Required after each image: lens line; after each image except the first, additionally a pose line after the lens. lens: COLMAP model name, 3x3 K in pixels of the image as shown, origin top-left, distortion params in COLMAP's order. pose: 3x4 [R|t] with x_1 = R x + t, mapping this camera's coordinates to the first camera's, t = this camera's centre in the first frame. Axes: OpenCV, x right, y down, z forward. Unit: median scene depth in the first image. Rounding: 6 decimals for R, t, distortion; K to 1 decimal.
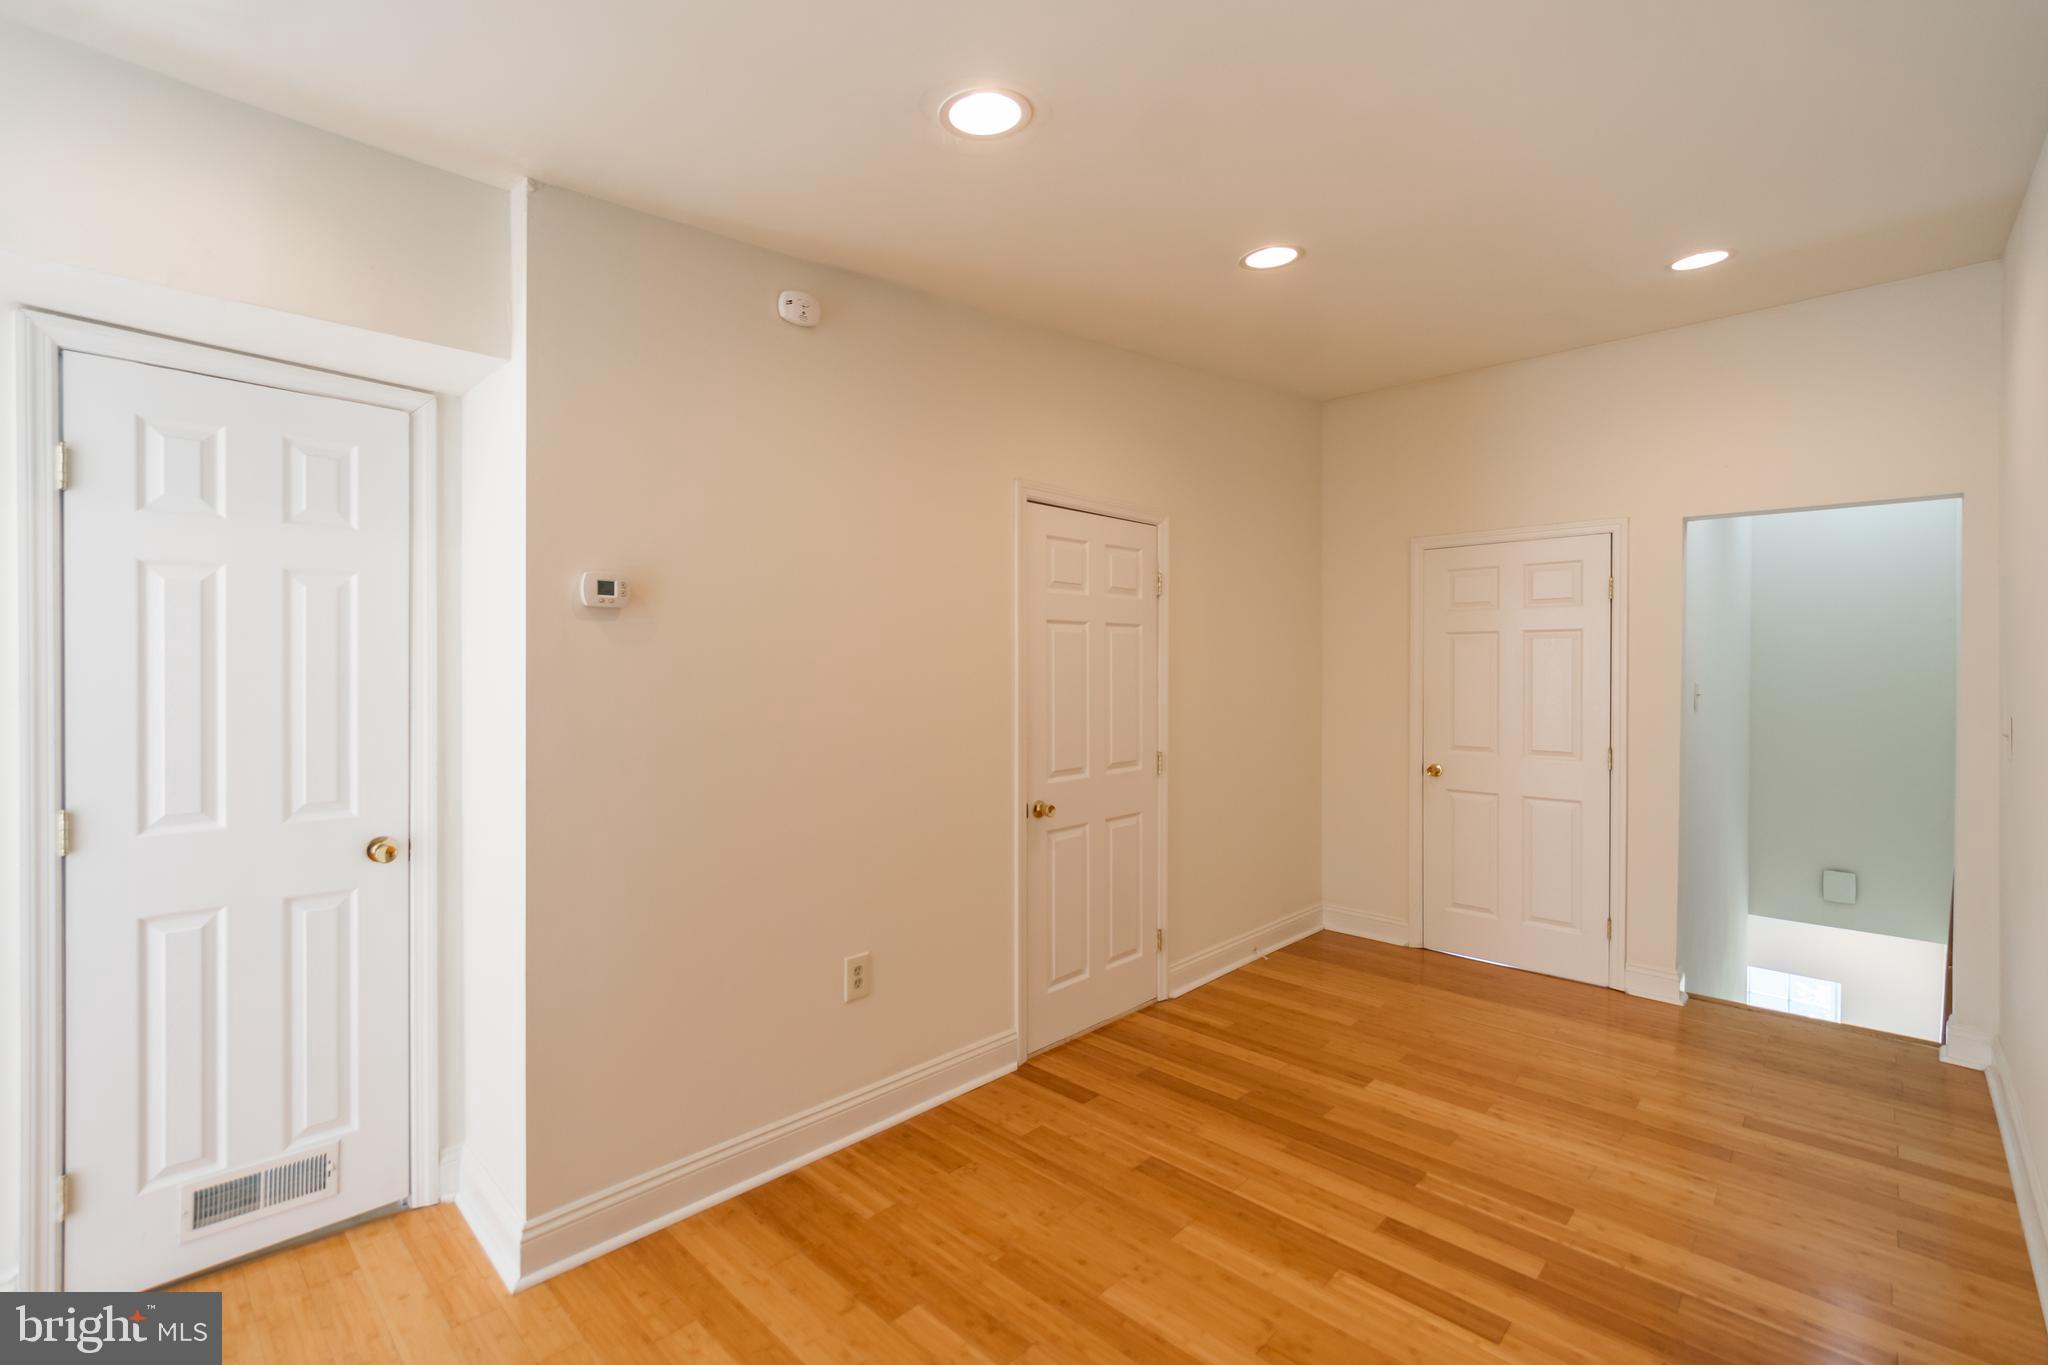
lens RADIAL K [[908.2, 0, 1024.0], [0, 908.2, 682.5], [0, 0, 1]] dist [-0.006652, 0.000250]
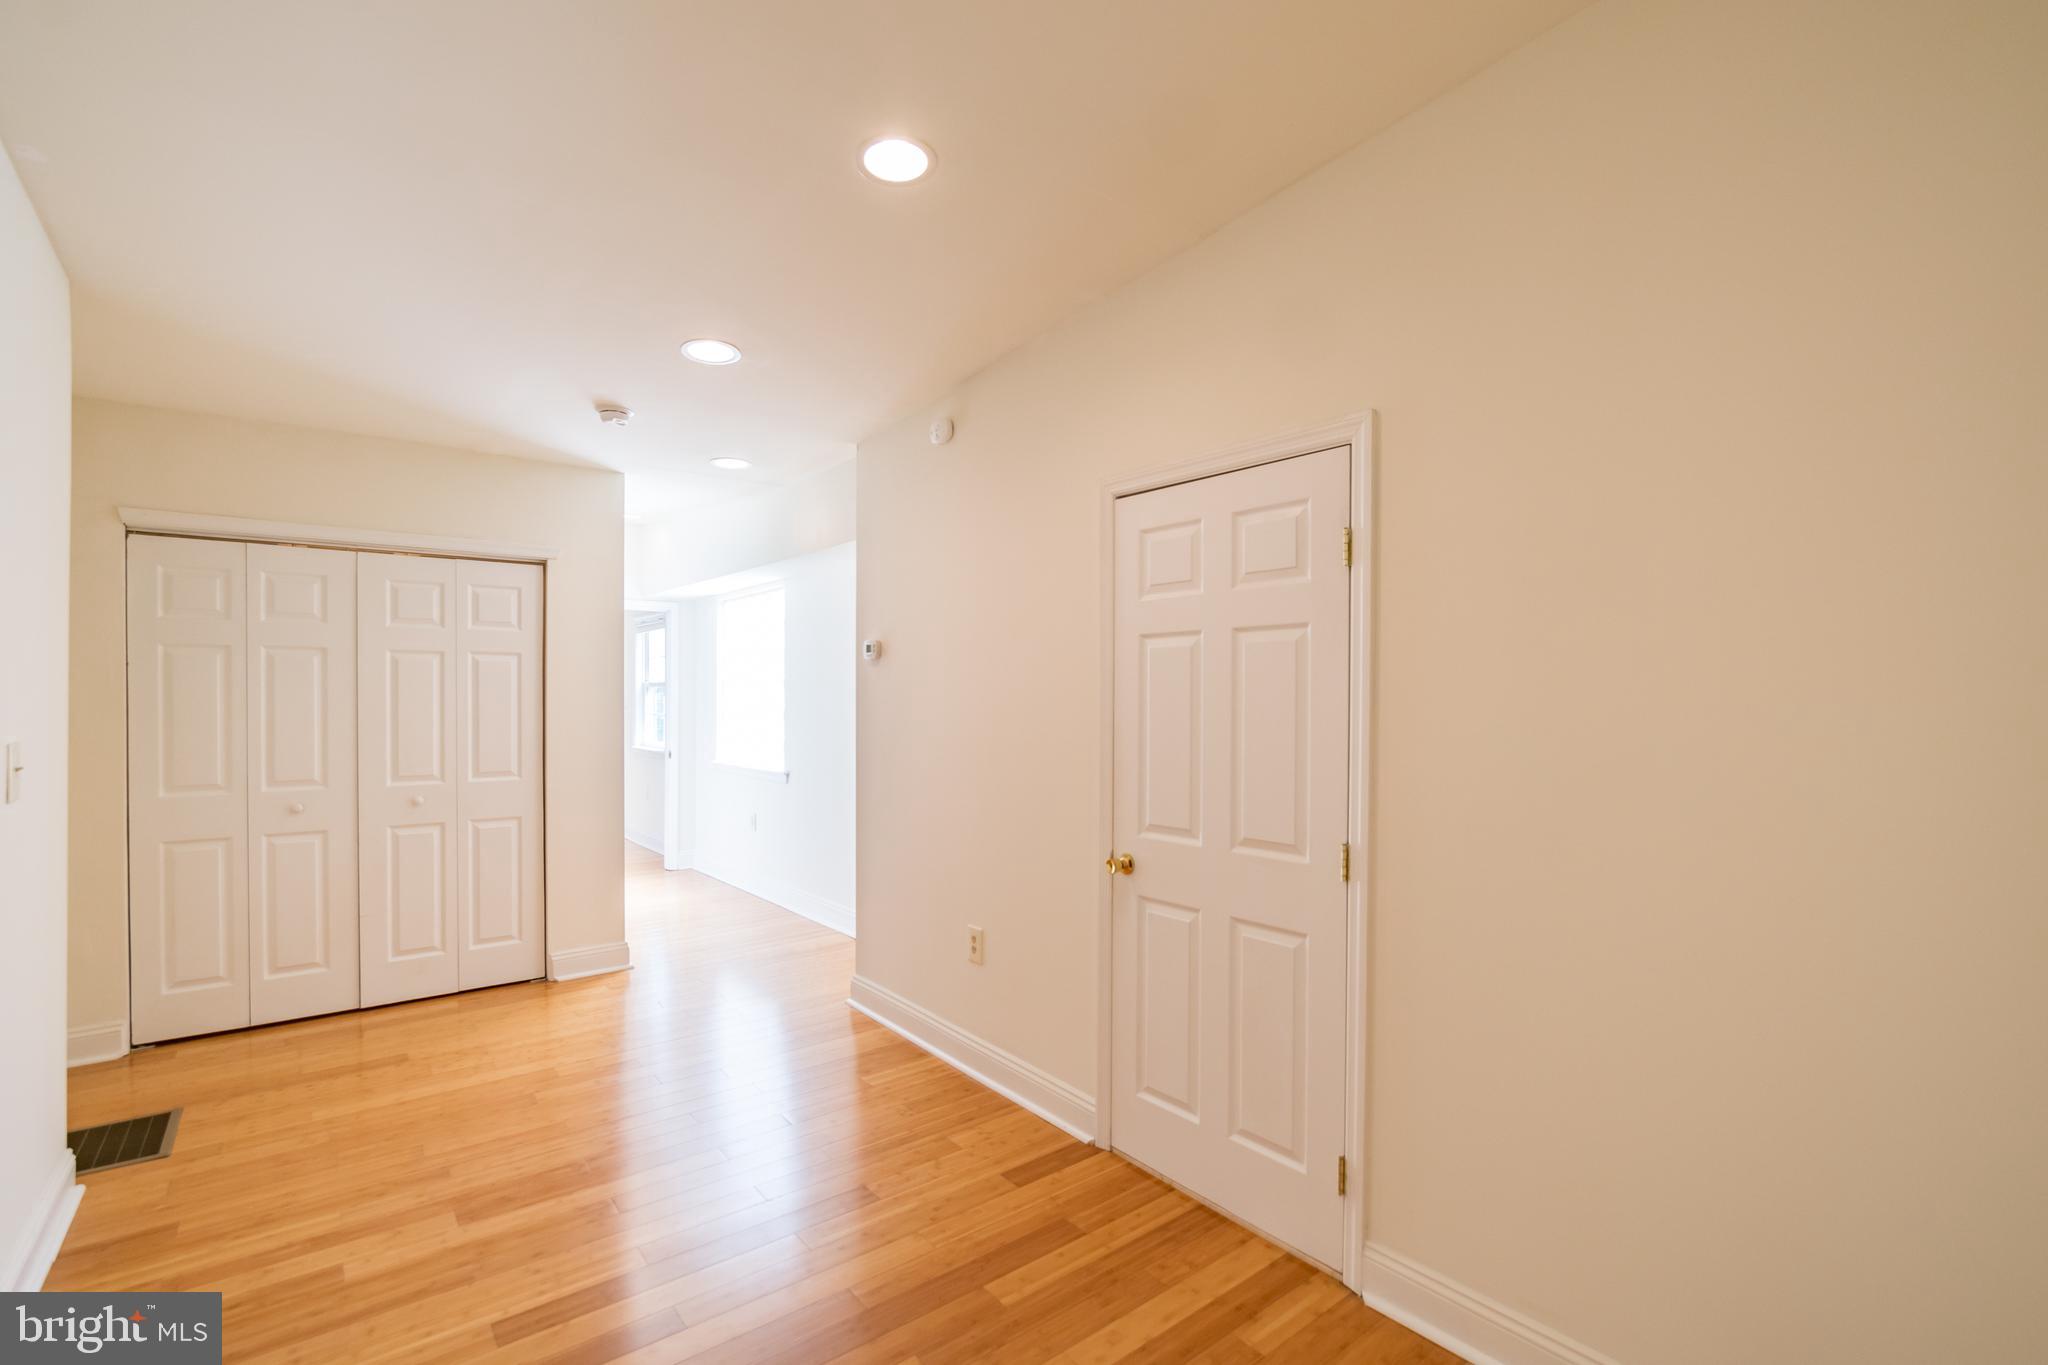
lens RADIAL K [[899.4, 0, 979.9], [0, 899.4, 704.7], [0, 0, 1]] dist [-0.001812, -0.000167]
pose [[-0.162908, 0.015525, -0.986519, 0.901943], [-0.010944, 0.999786, 0.017541, -0.020993], [0.986581, 0.013654, -0.162703, 1.063106]]
